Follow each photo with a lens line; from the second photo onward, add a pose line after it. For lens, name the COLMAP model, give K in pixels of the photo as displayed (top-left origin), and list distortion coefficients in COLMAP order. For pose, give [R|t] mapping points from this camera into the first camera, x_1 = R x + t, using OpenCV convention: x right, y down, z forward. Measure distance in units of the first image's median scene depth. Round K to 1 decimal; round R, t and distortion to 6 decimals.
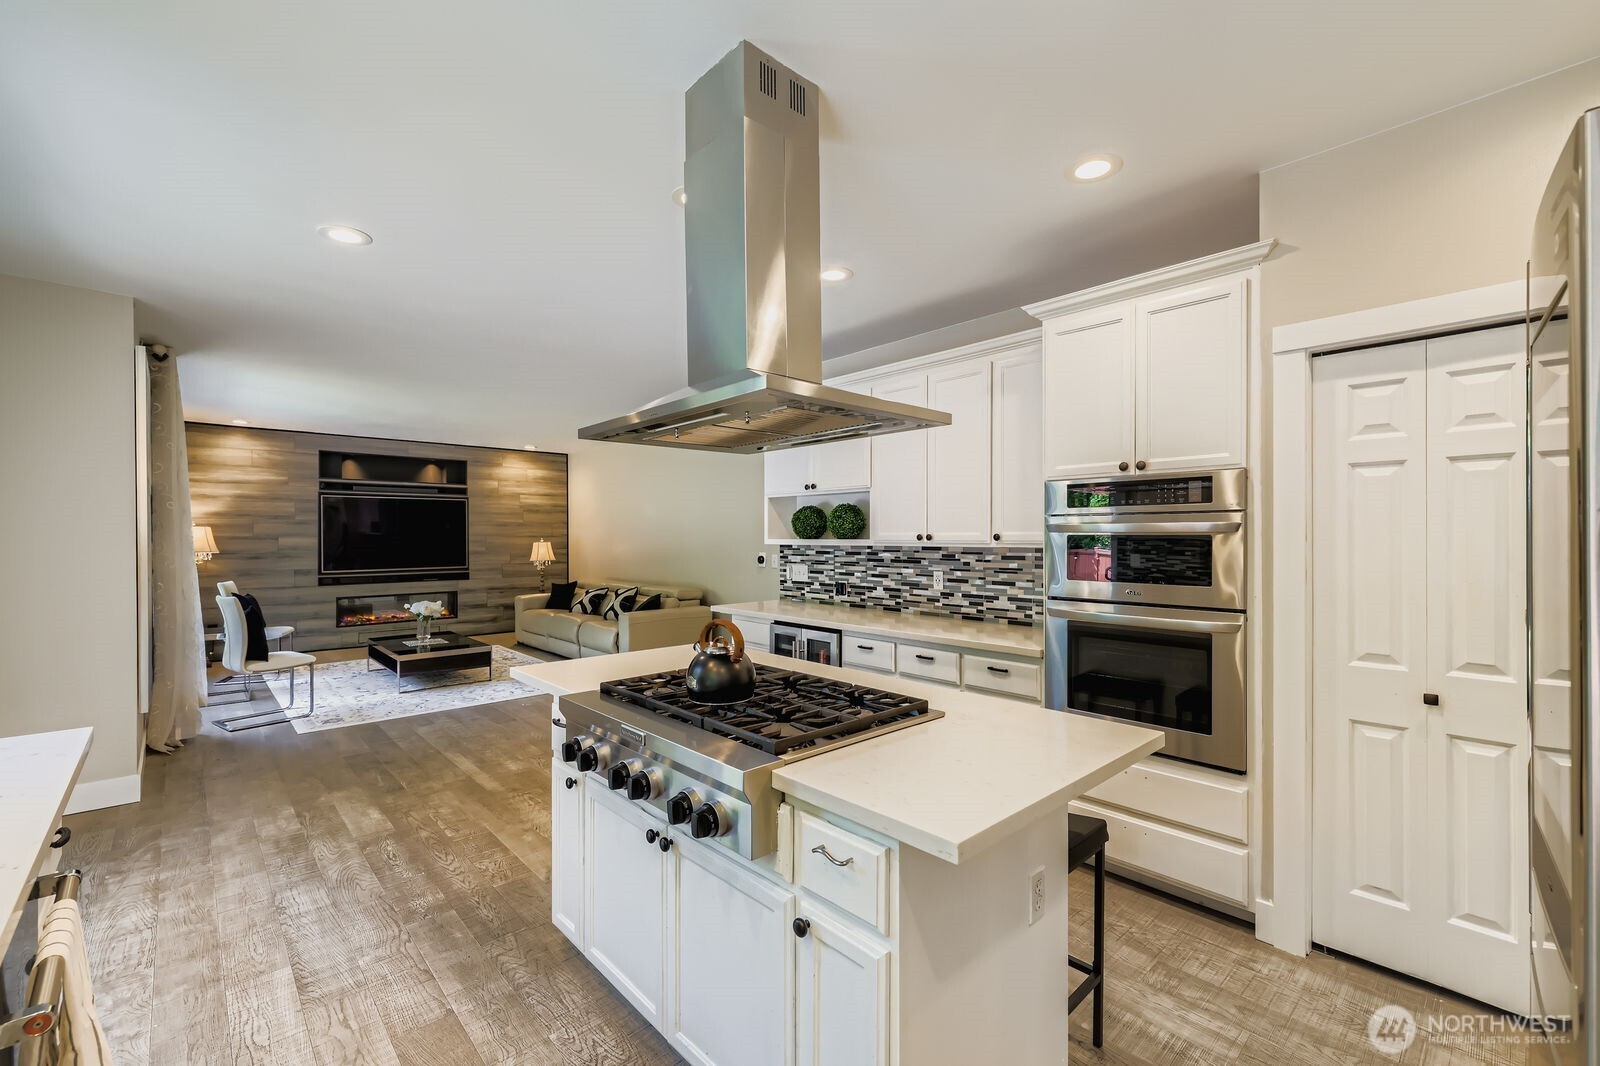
lens RADIAL K [[674.3, 0, 792.3], [0, 674.3, 542.7], [0, 0, 1]] dist [0.006169, 0.000787]
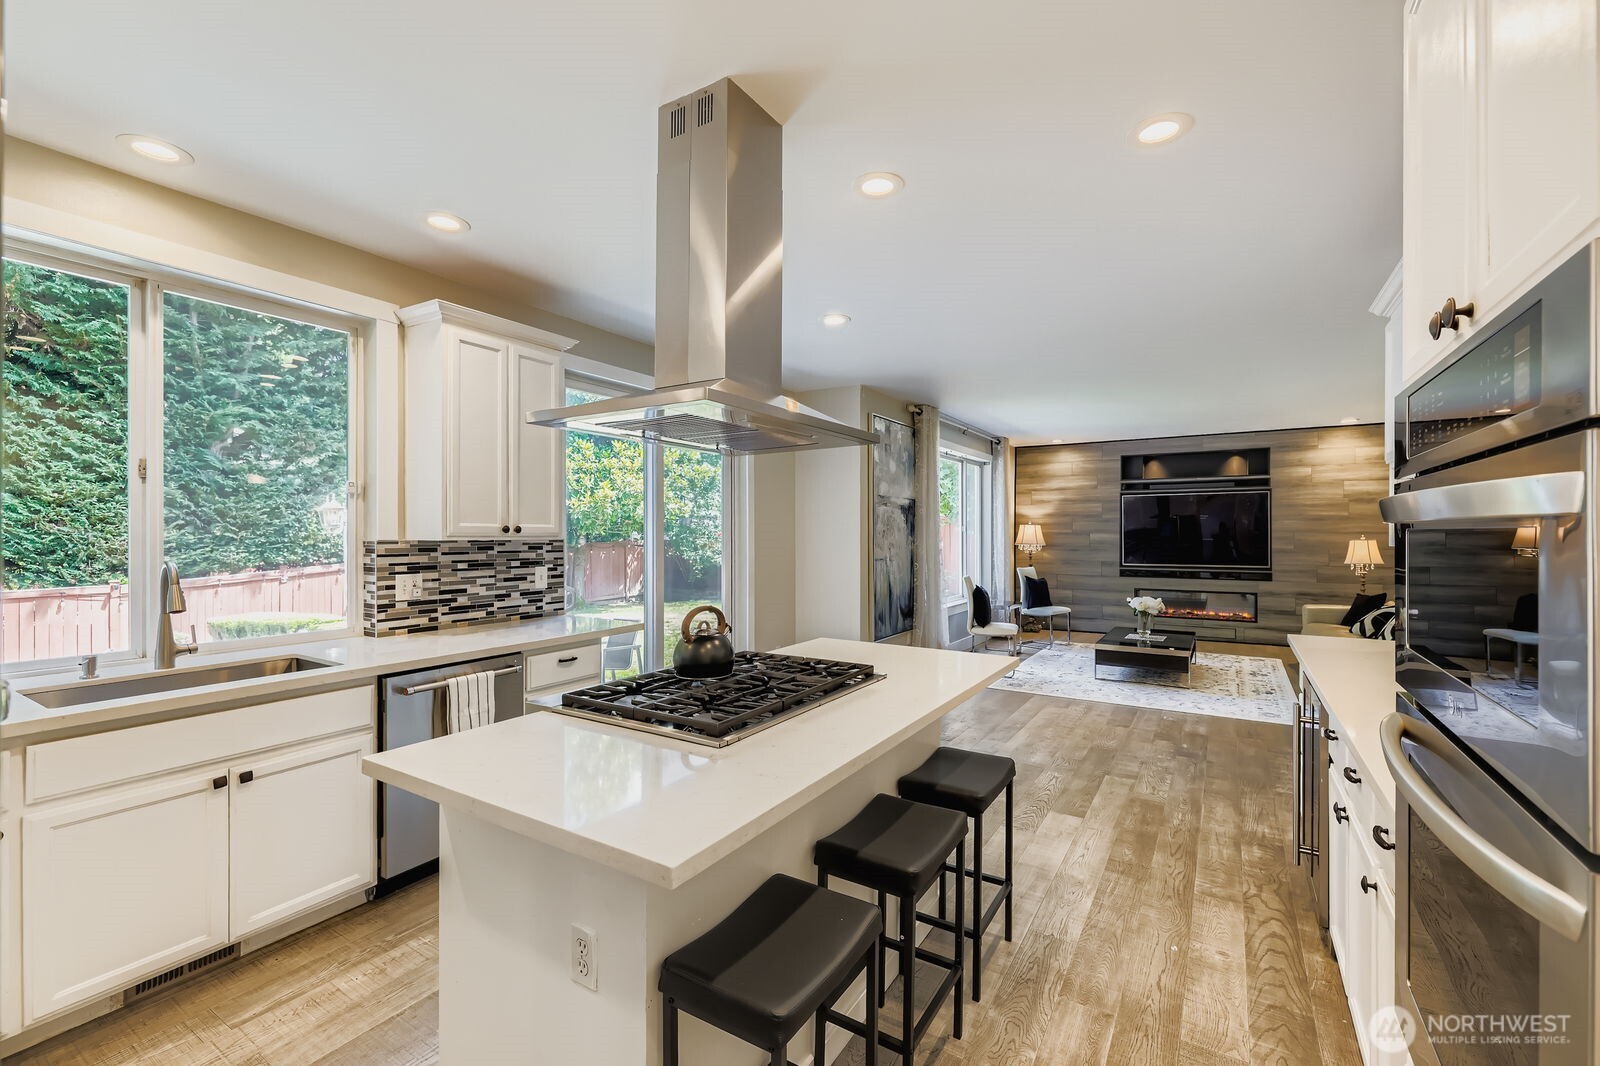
lens RADIAL K [[674.3, 0, 802.3], [0, 674.3, 536.6], [0, 0, 1]] dist [0.006169, 0.000787]
pose [[0.272682, 0.007399, -0.962076, 0.235714], [-0.009540, 0.999942, 0.004986, -0.003114], [0.962057, 0.007819, 0.272737, 0.188577]]
